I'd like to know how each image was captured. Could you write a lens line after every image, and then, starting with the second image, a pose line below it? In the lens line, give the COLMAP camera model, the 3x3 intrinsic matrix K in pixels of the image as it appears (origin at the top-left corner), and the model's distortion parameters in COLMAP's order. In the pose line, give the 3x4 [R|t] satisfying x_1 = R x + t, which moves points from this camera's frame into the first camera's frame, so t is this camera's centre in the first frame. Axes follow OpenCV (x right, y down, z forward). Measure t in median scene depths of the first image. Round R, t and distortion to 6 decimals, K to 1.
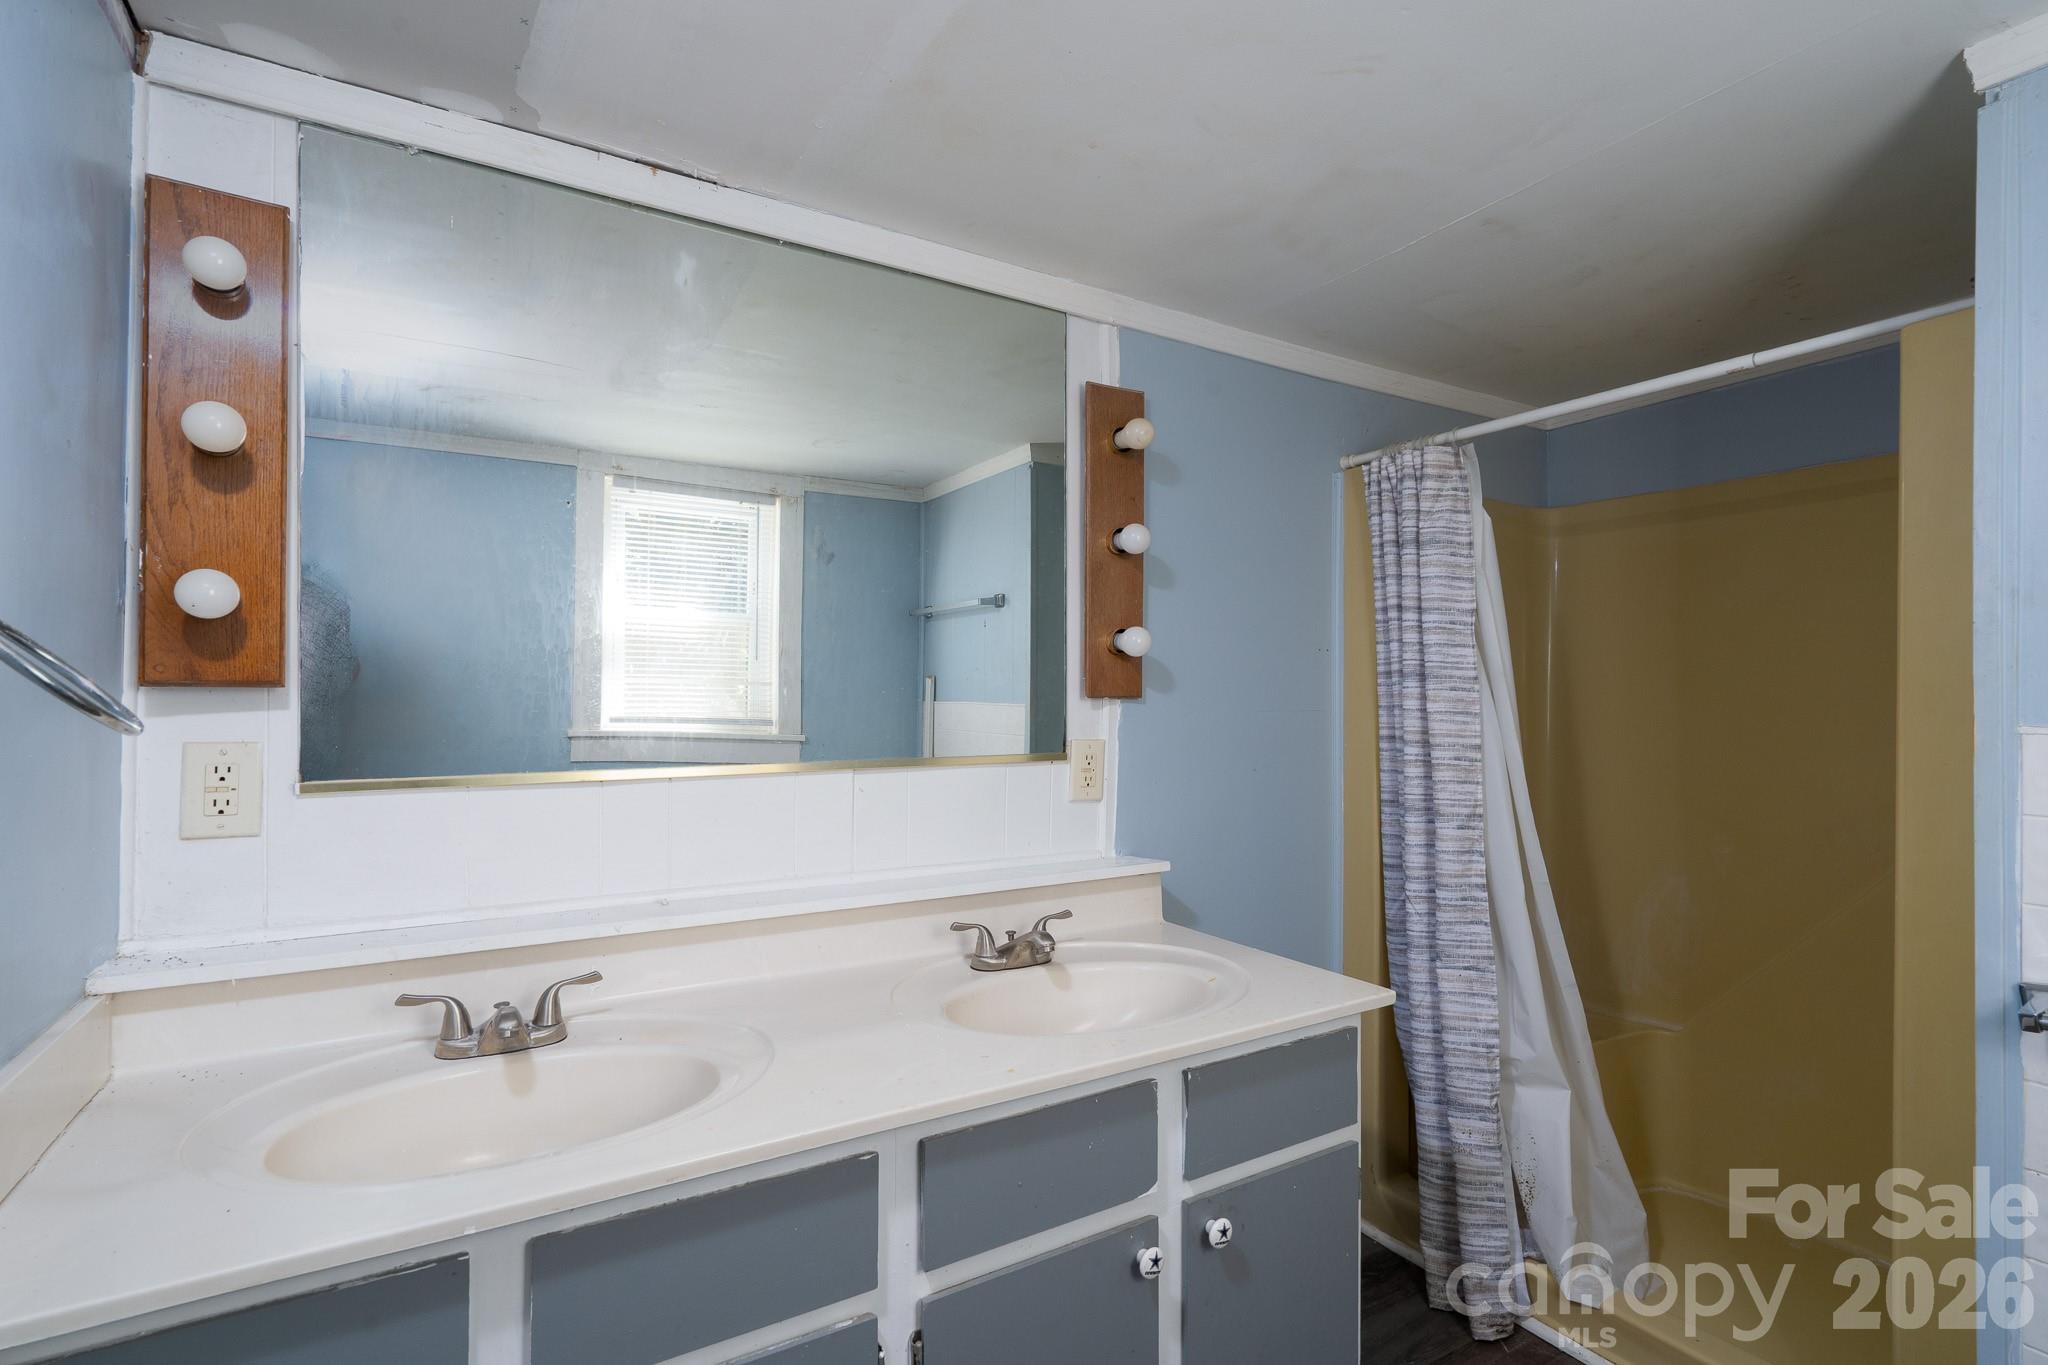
lens RADIAL K [[929.6, 0, 1019.0], [0, 929.6, 694.4], [0, 0, 1]] dist [-0.001844, 0.001188]
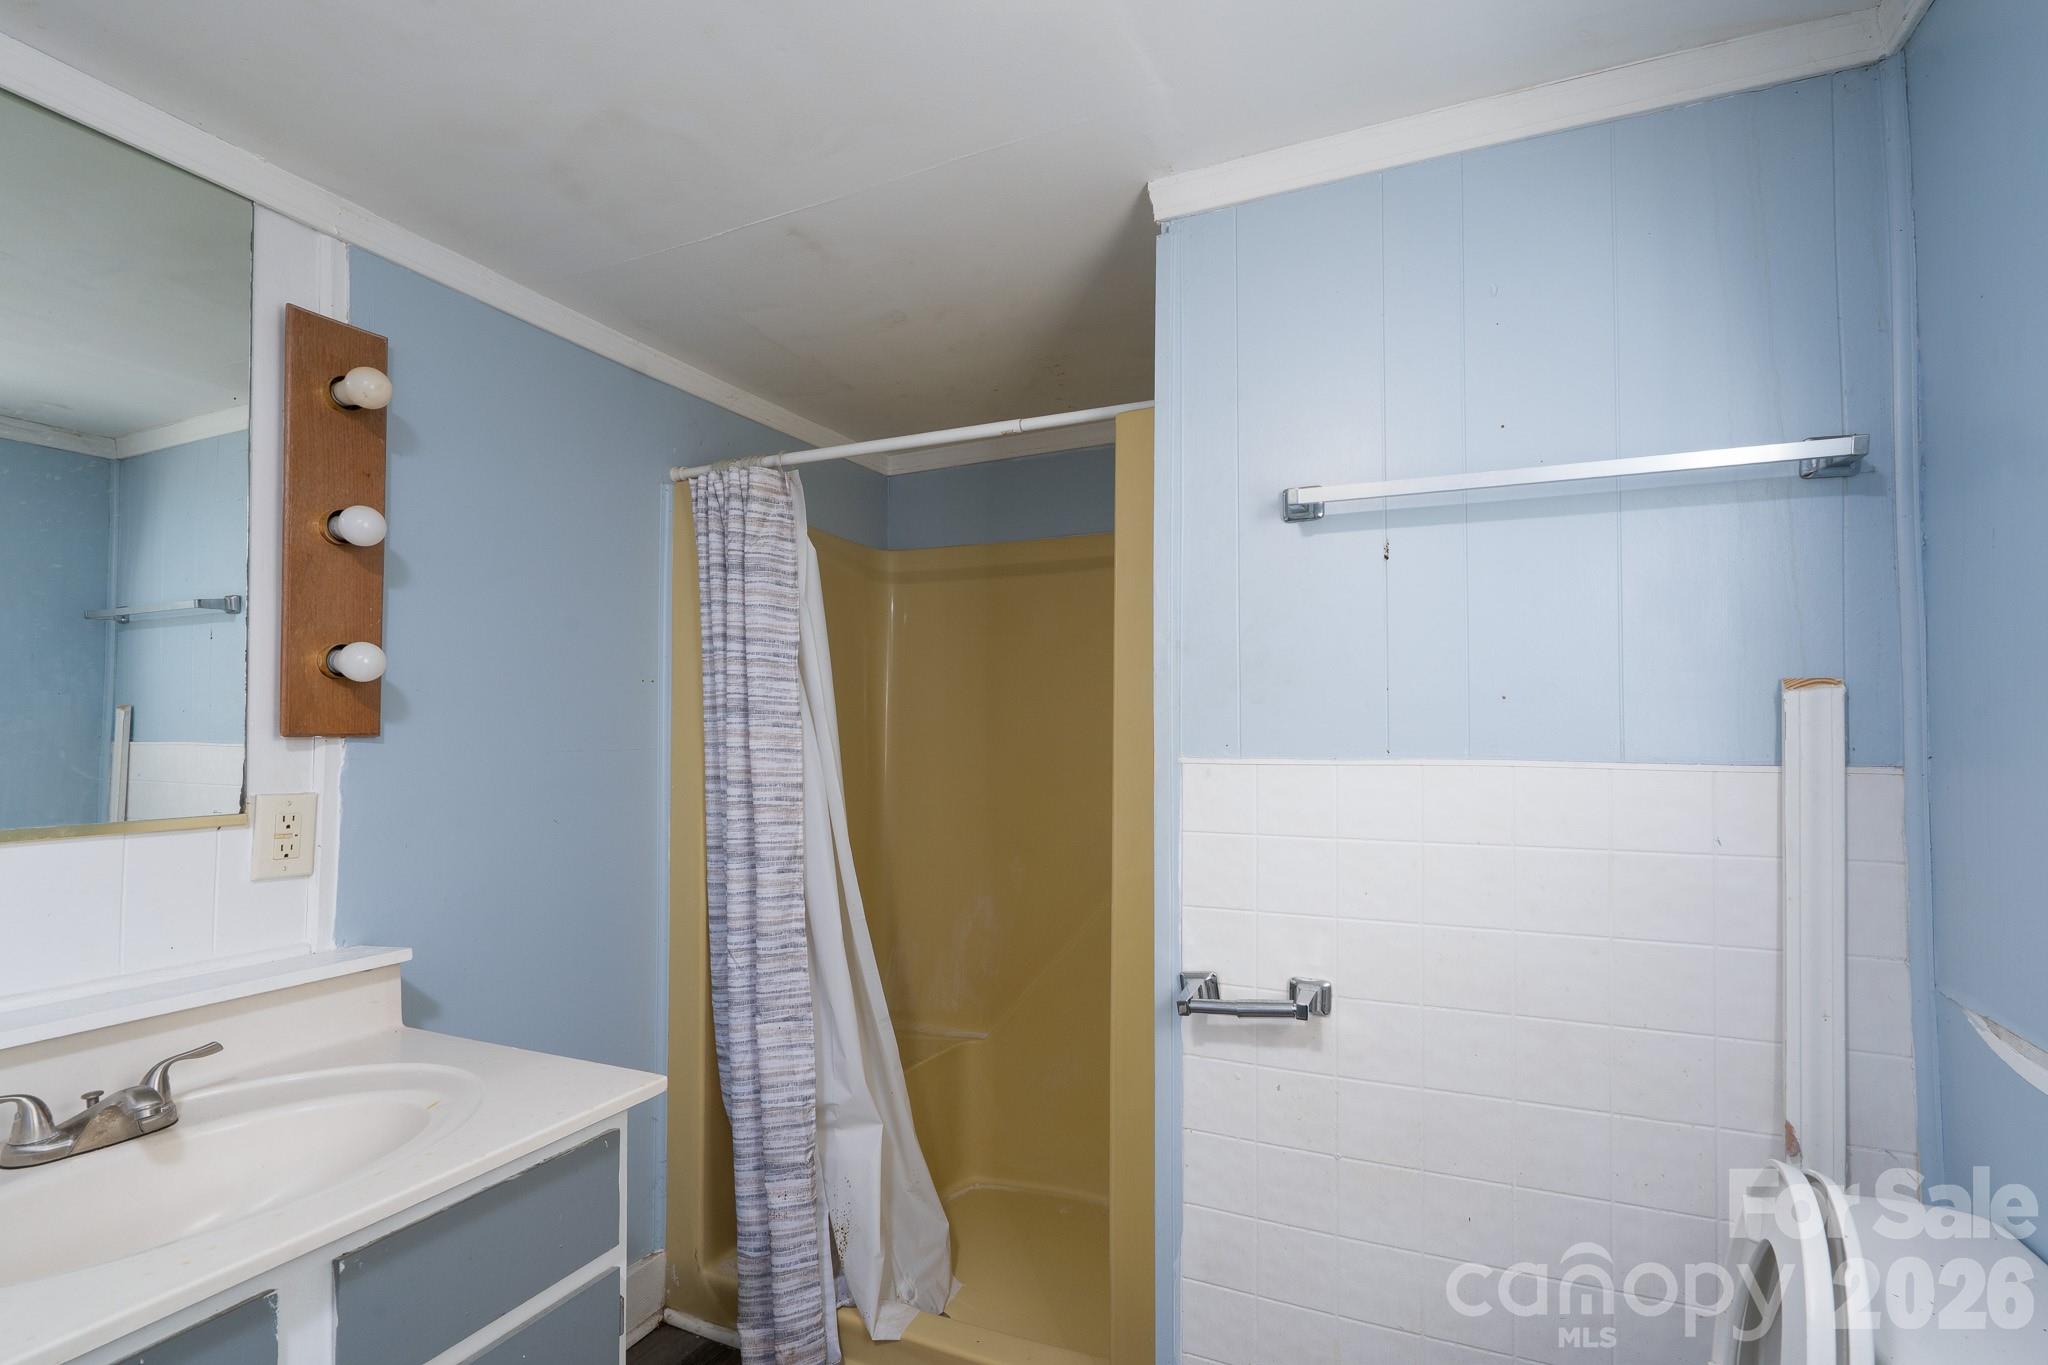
lens RADIAL K [[929.2, 0, 1020.0], [0, 929.2, 726.0], [0, 0, 1]] dist [-0.002954, 0.000190]
pose [[0.827958, 0.000730, 0.560789, 0.142530], [0.001827, 0.999990, -0.004000, -0.000530], [-0.560787, 0.004337, 0.827949, 0.076723]]
